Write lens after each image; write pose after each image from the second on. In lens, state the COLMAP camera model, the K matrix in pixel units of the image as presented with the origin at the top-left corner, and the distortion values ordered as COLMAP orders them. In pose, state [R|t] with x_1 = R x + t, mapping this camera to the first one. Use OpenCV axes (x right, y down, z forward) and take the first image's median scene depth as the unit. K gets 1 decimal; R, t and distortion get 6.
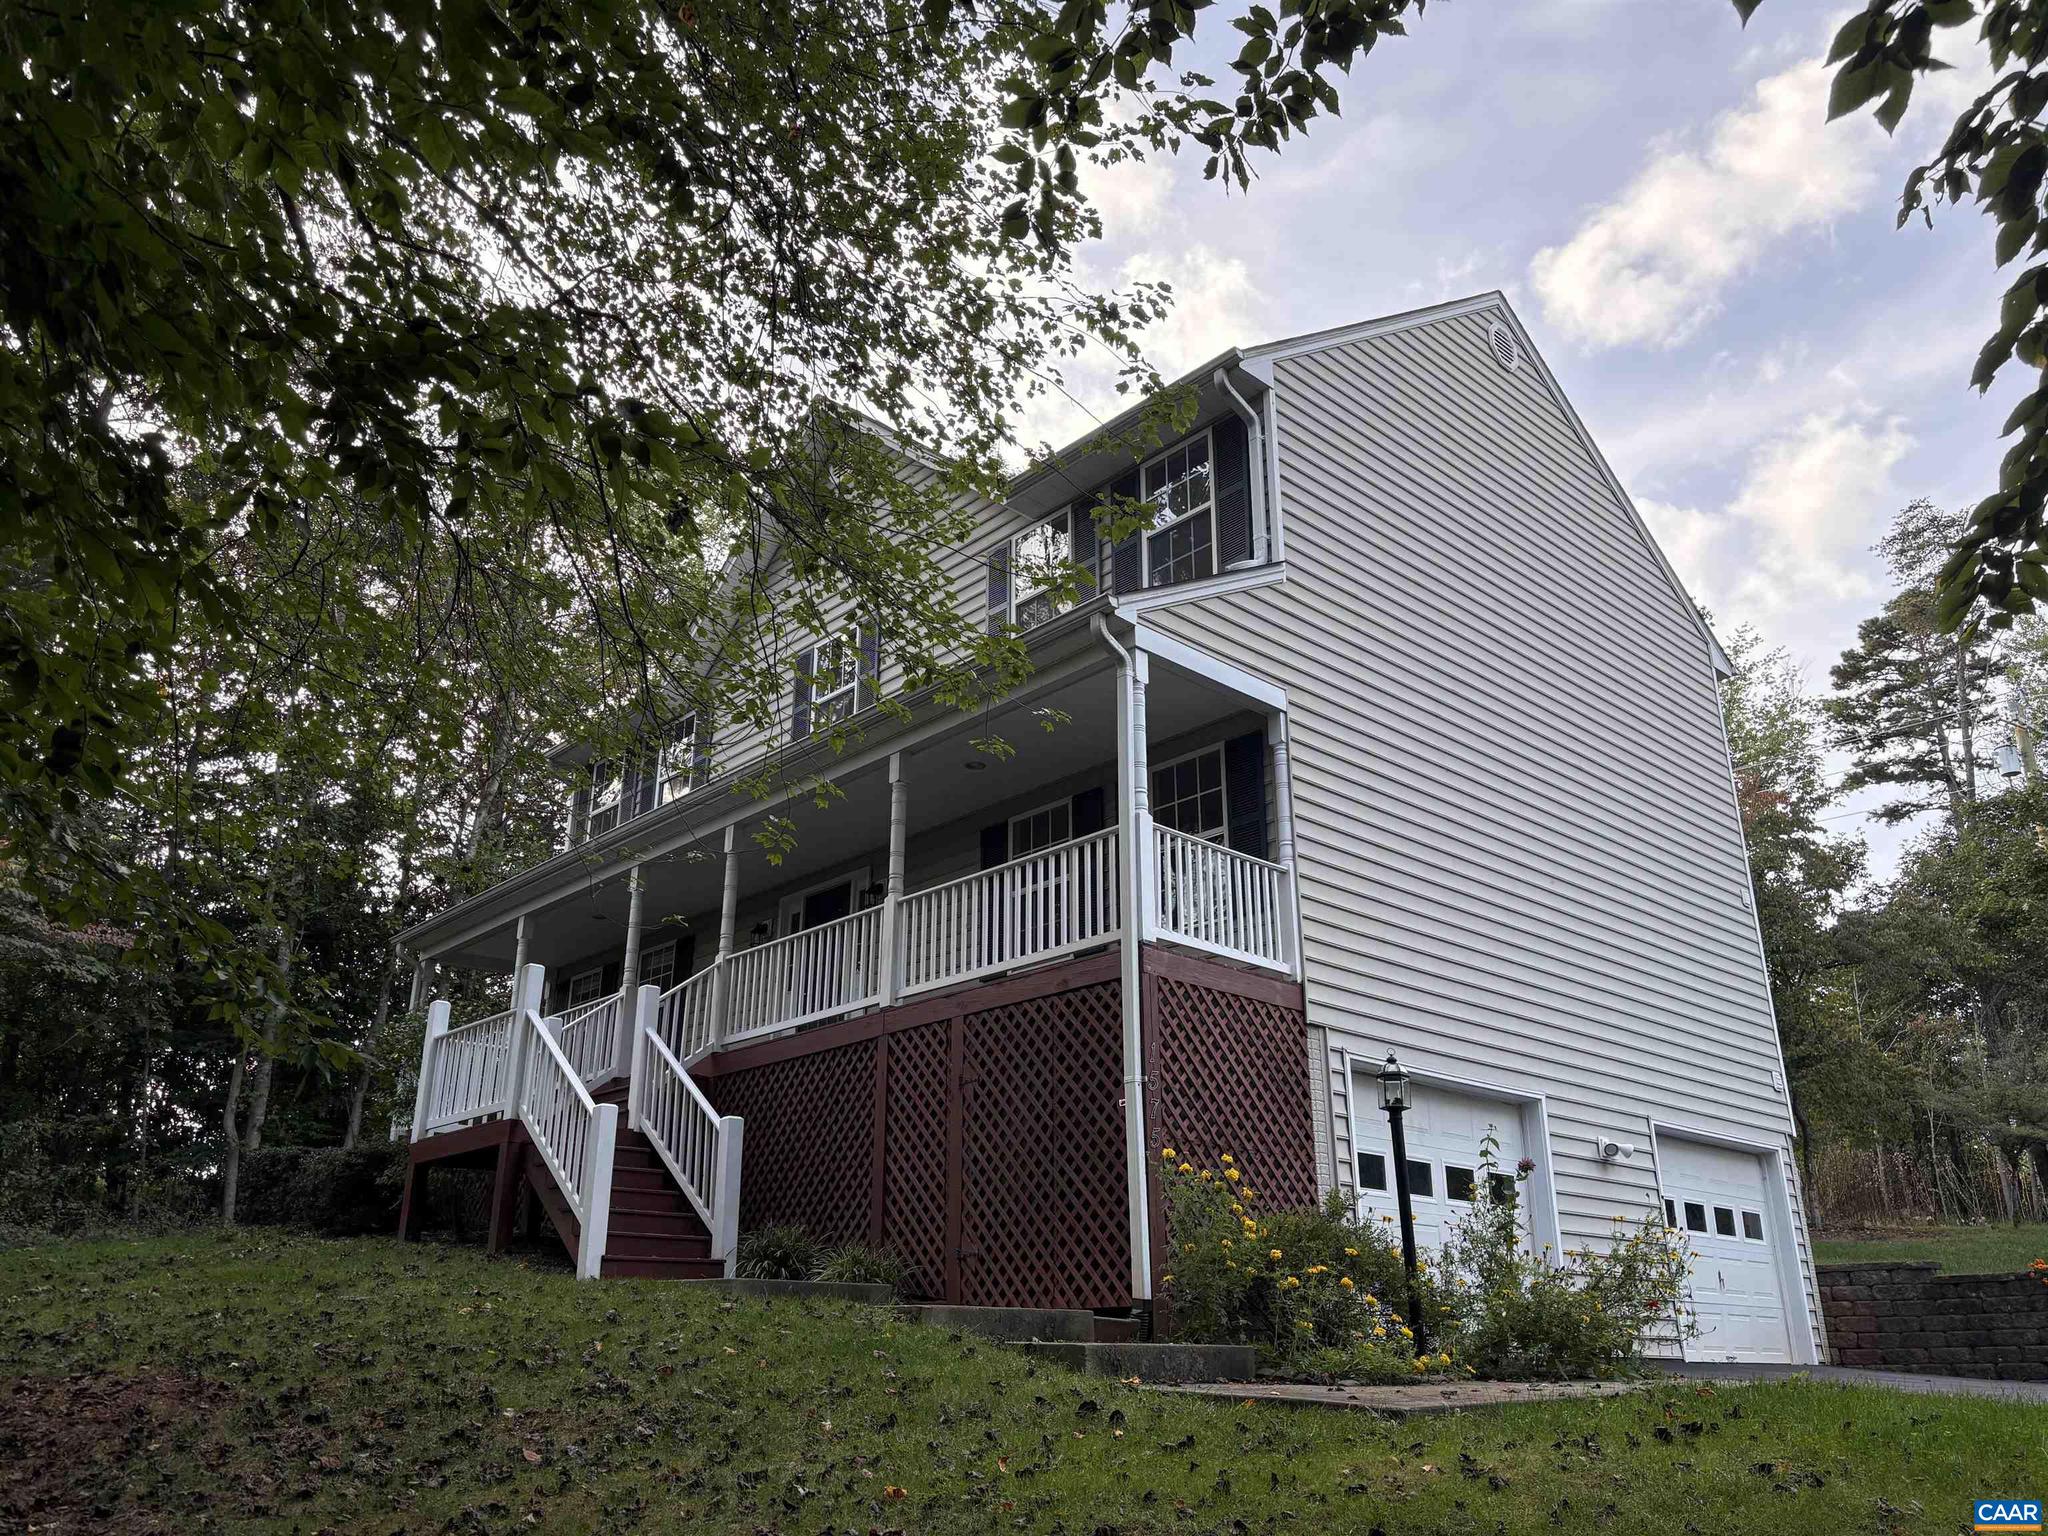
lens RADIAL K [[1561.1, 0, 1027.4], [0, 1561.1, 760.5], [0, 0, 1]] dist [0.035404, -0.008988]
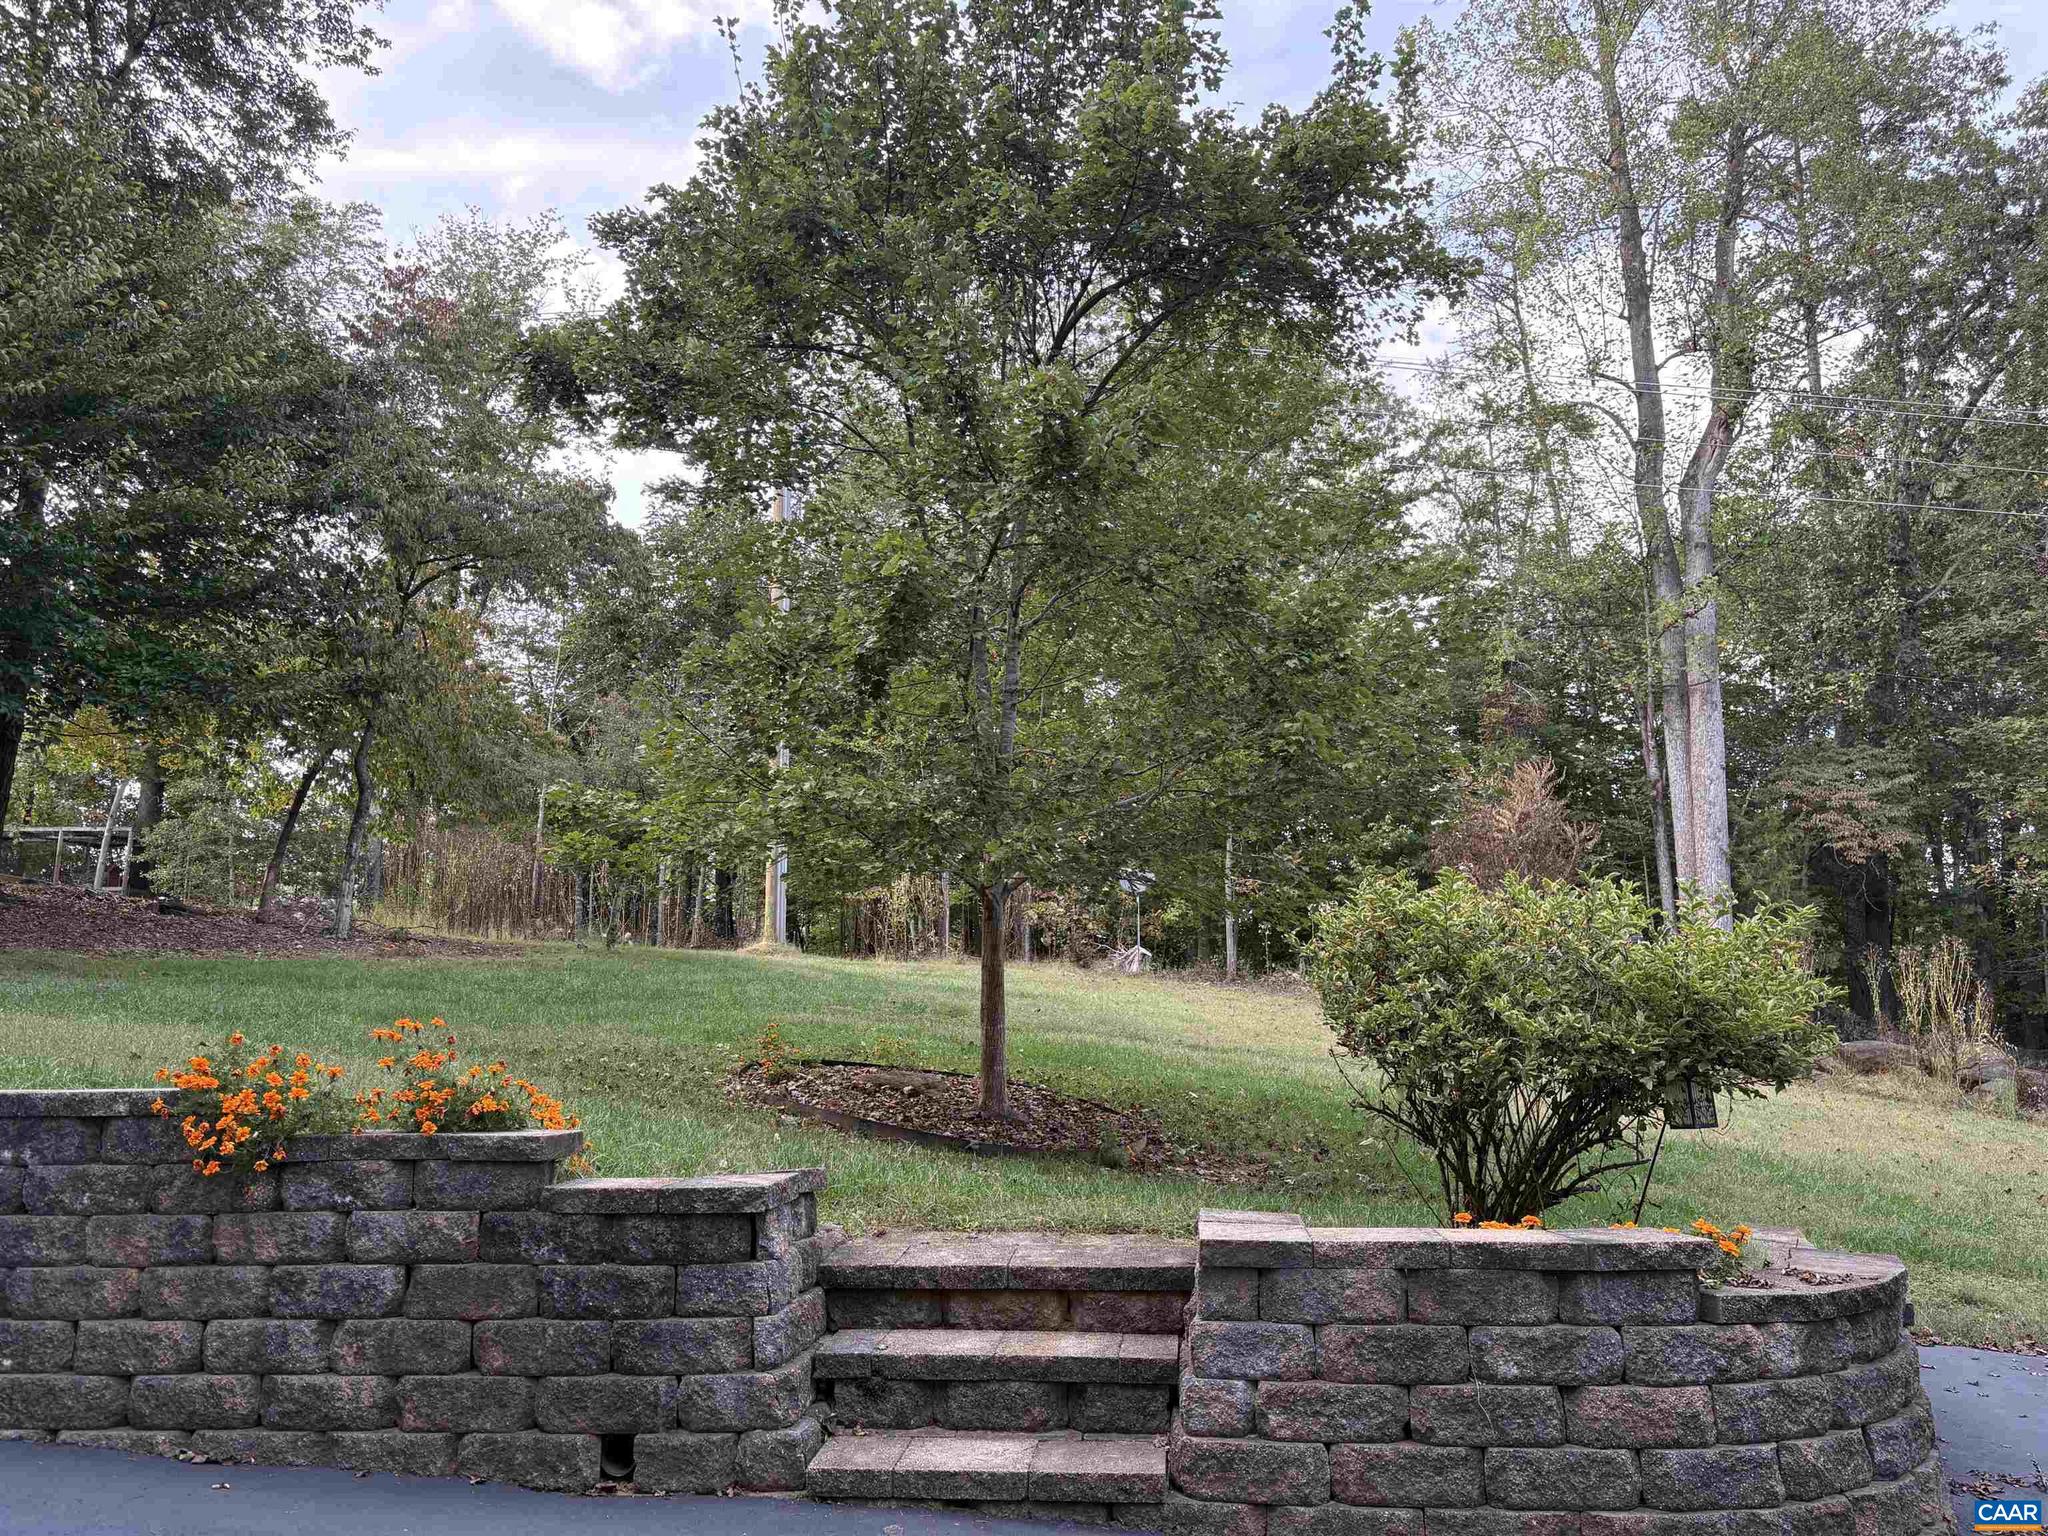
lens RADIAL K [[1561.1, 0, 1030.5], [0, 1561.1, 778.0], [0, 0, 1]] dist [0.035404, -0.008988]
pose [[0.748414, 0.113954, 0.653369, 0.535195], [-0.235941, 0.966430, 0.101707, 0.189173], [-0.619846, -0.230275, 0.750176, 0.664495]]
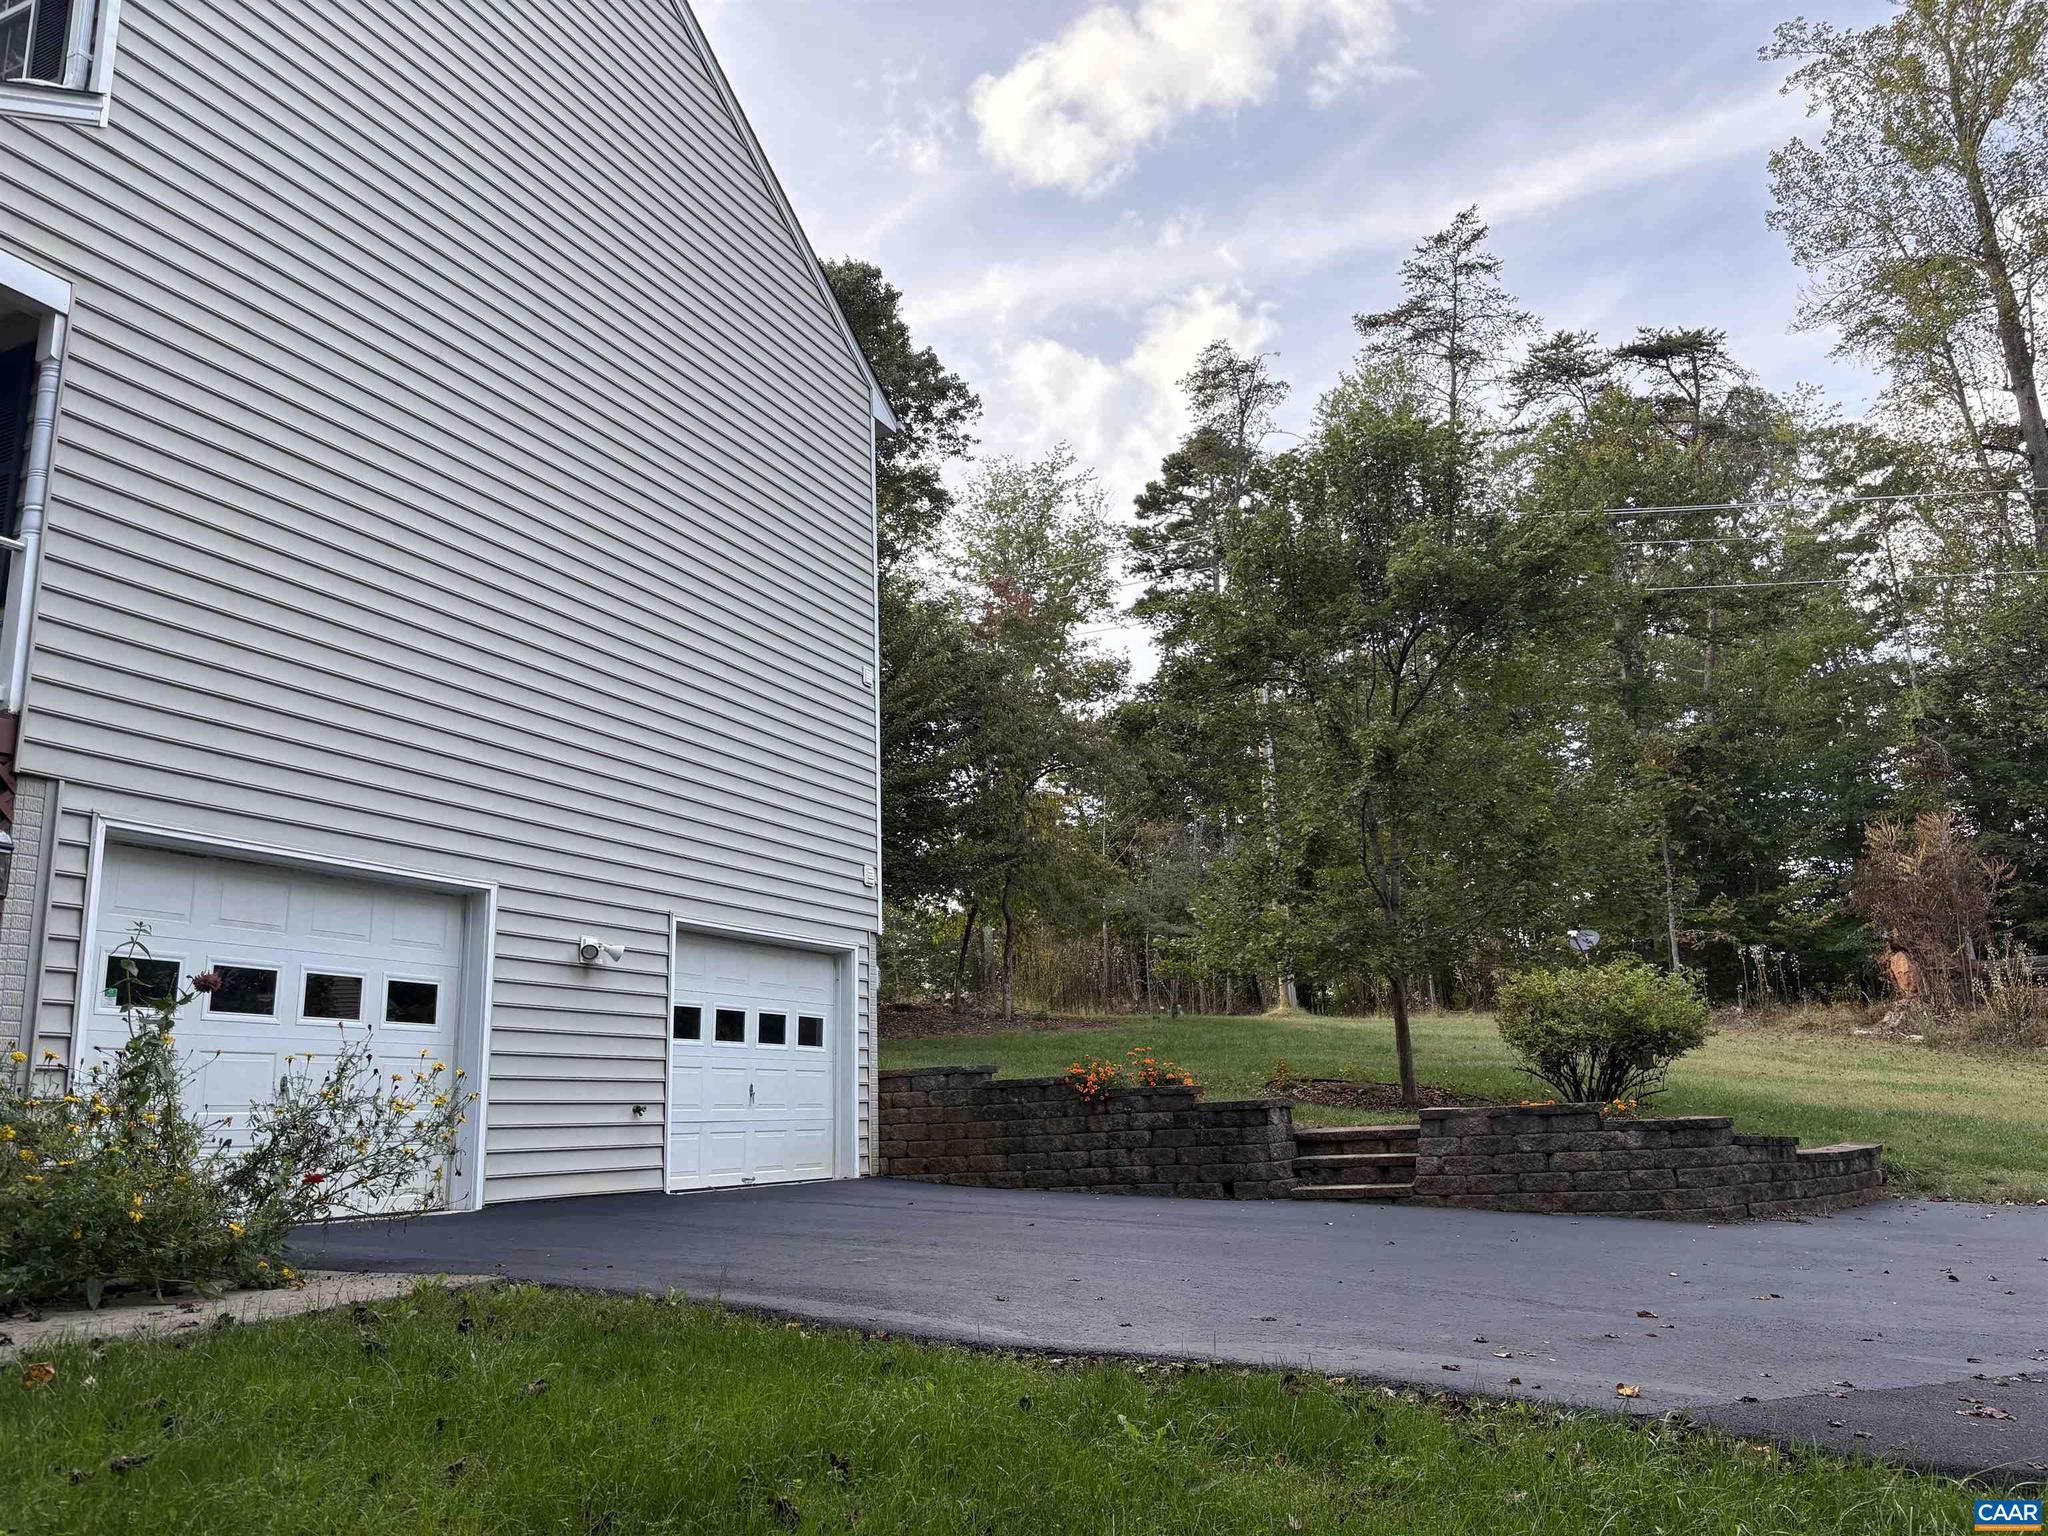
lens RADIAL K [[1561.1, 0, 1019.9], [0, 1561.1, 754.7], [0, 0, 1]] dist [0.035404, -0.008988]
pose [[0.927415, 0.052553, 0.370323, 0.229270], [-0.098273, 0.989532, 0.105685, 0.032825], [-0.360892, -0.134407, 0.922872, 0.154626]]
